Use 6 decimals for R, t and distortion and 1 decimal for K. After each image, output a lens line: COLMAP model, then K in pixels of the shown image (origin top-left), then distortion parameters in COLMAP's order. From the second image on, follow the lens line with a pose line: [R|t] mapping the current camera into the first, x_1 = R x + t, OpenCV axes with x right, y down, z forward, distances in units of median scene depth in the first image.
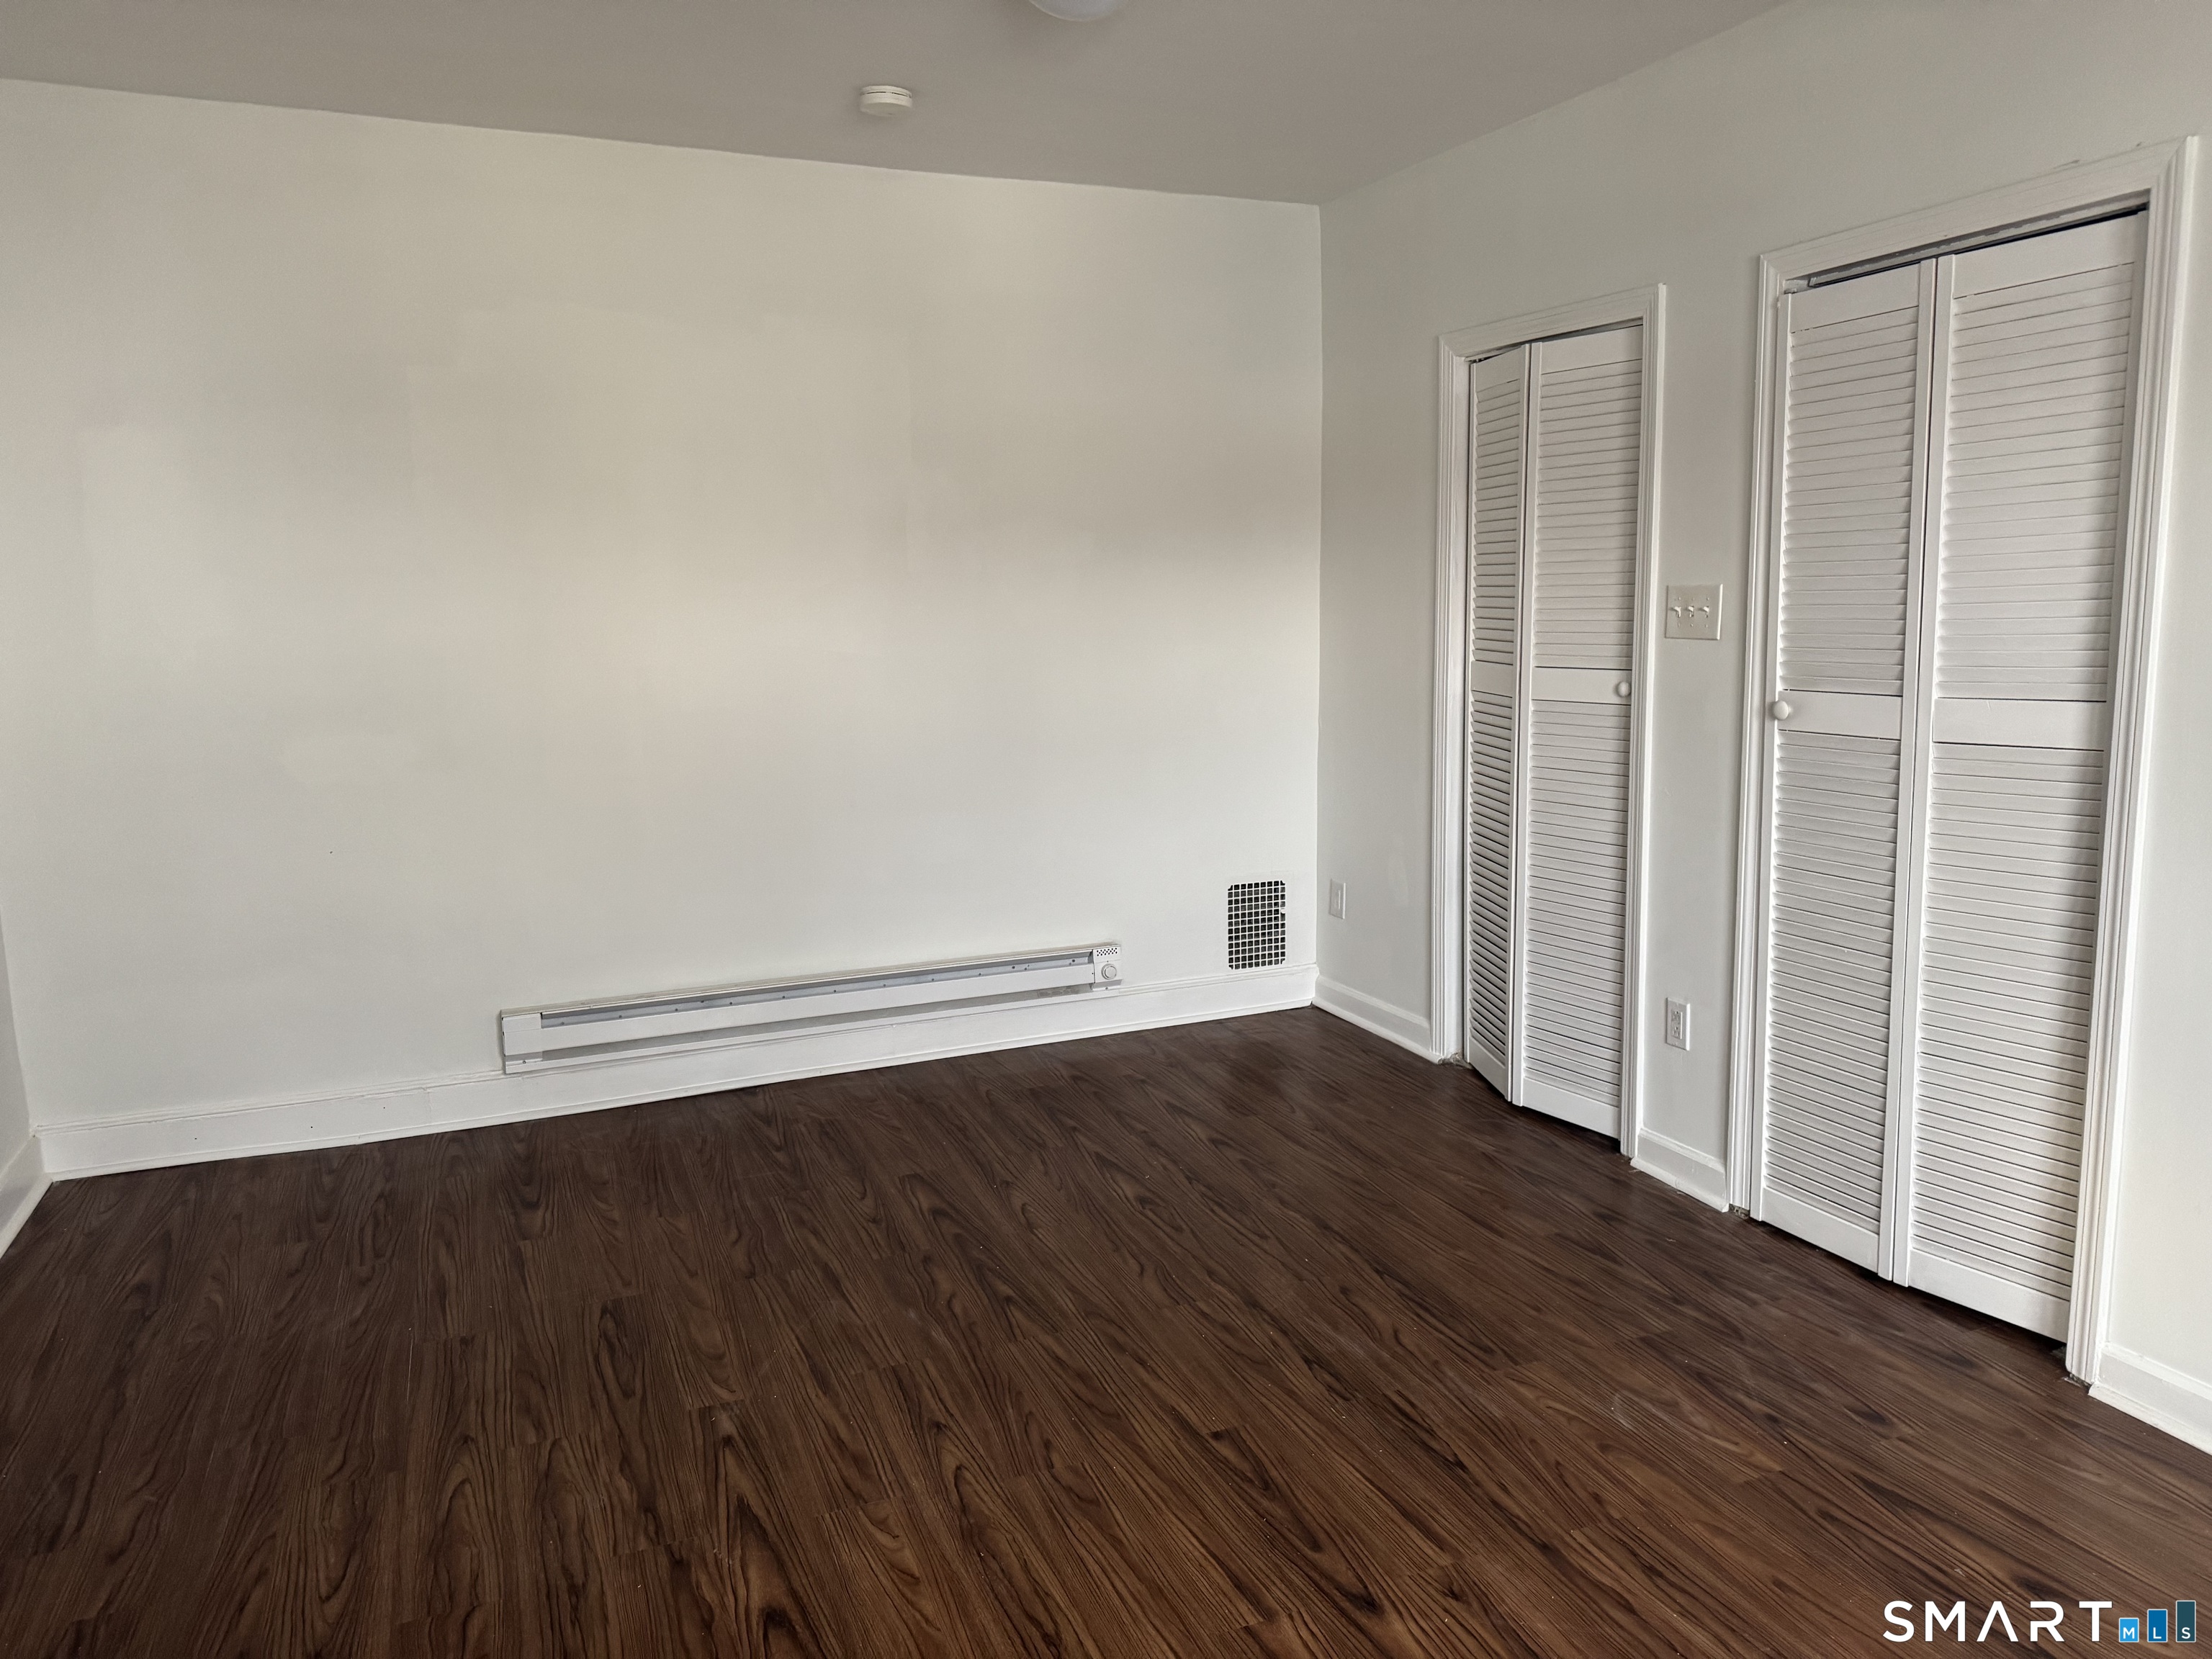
lens RADIAL K [[1575.1, 0, 1111.6], [0, 1575.1, 825.1], [0, 0, 1]] dist [0.192265, -0.356938]
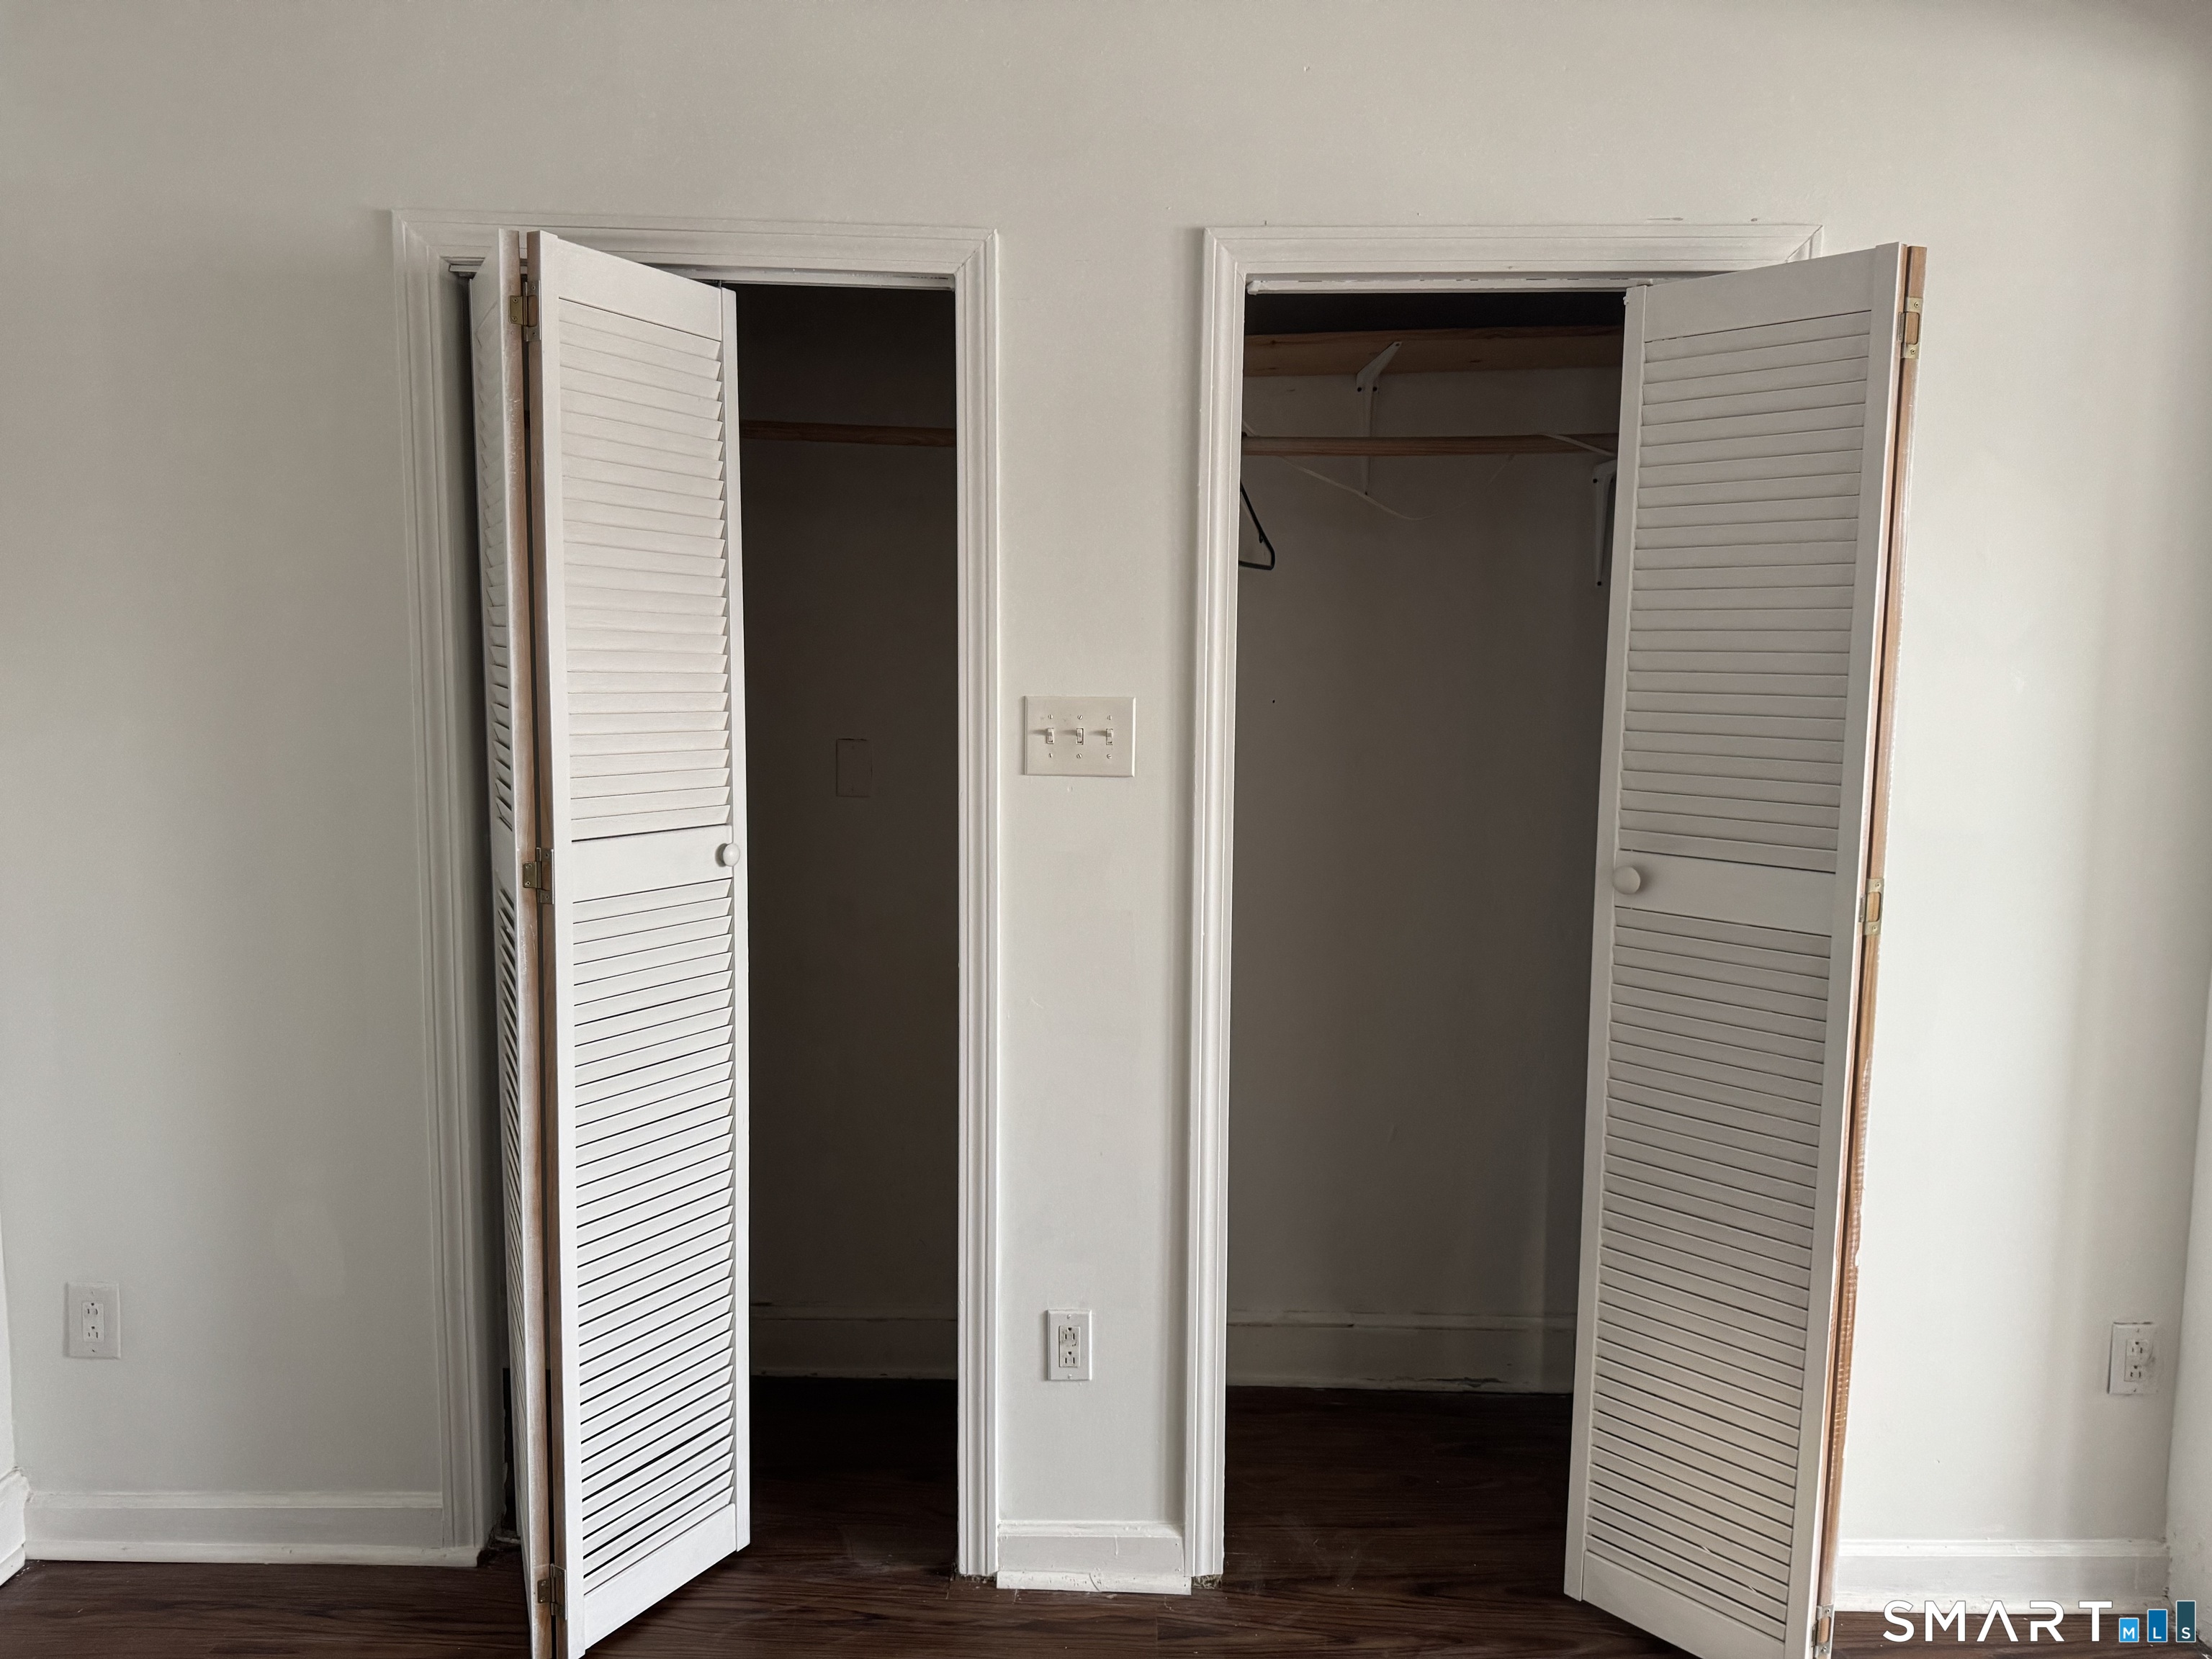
lens RADIAL K [[1587.7, 0, 1111.8], [0, 1587.7, 856.4], [0, 0, 1]] dist [0.057027, -0.056427]
pose [[0.376171, -0.058713, 0.924688, -0.236452], [0.110804, 0.993679, 0.018017, -0.085928], [-0.919901, 0.095681, 0.380298, 0.694335]]
